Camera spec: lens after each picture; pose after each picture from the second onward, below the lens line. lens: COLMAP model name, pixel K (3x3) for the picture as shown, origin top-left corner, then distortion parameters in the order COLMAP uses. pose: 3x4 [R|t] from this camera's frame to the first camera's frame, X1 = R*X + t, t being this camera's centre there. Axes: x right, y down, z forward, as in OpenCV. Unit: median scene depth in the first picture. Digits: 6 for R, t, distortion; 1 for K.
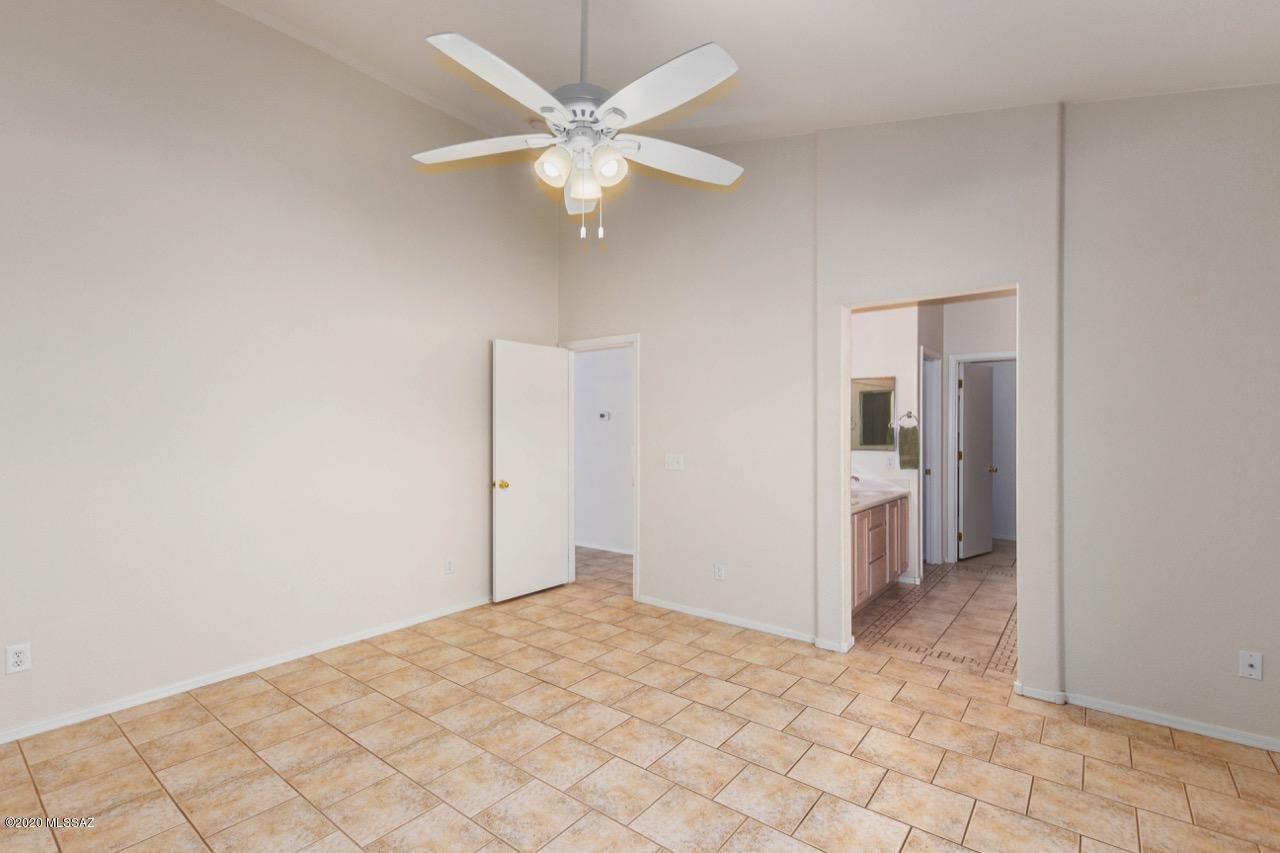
lens RADIAL K [[577.6, 0, 642.0], [0, 577.6, 428.0], [0, 0, 1]] dist [-0.001459, -0.000467]
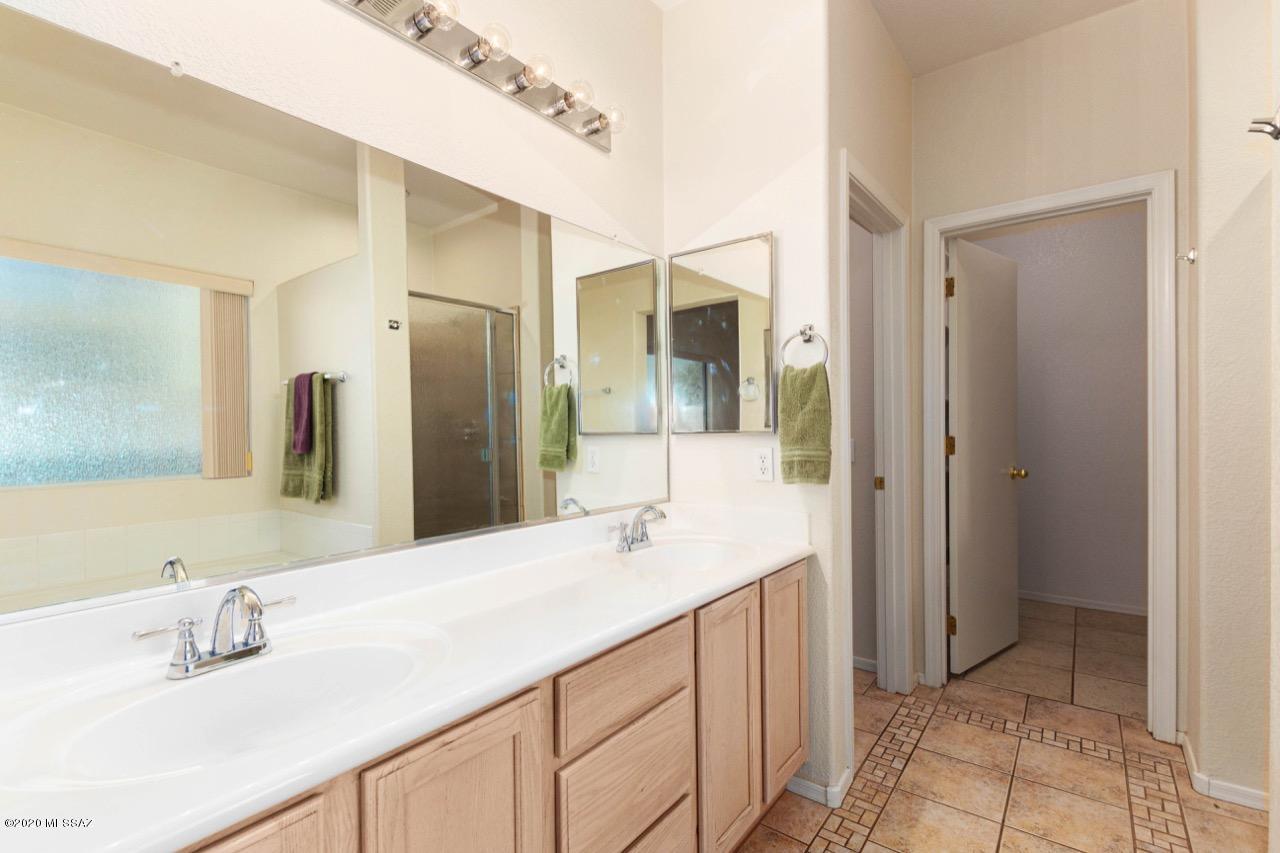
lens RADIAL K [[577.6, 0, 638.2], [0, 577.6, 428.5], [0, 0, 1]] dist [-0.001459, -0.000467]
pose [[0.999899, -0.013724, -0.003814, 0.324939], [0.013758, 0.999864, 0.009061, 0.028754], [0.003689, -0.009112, 0.999952, 0.577971]]
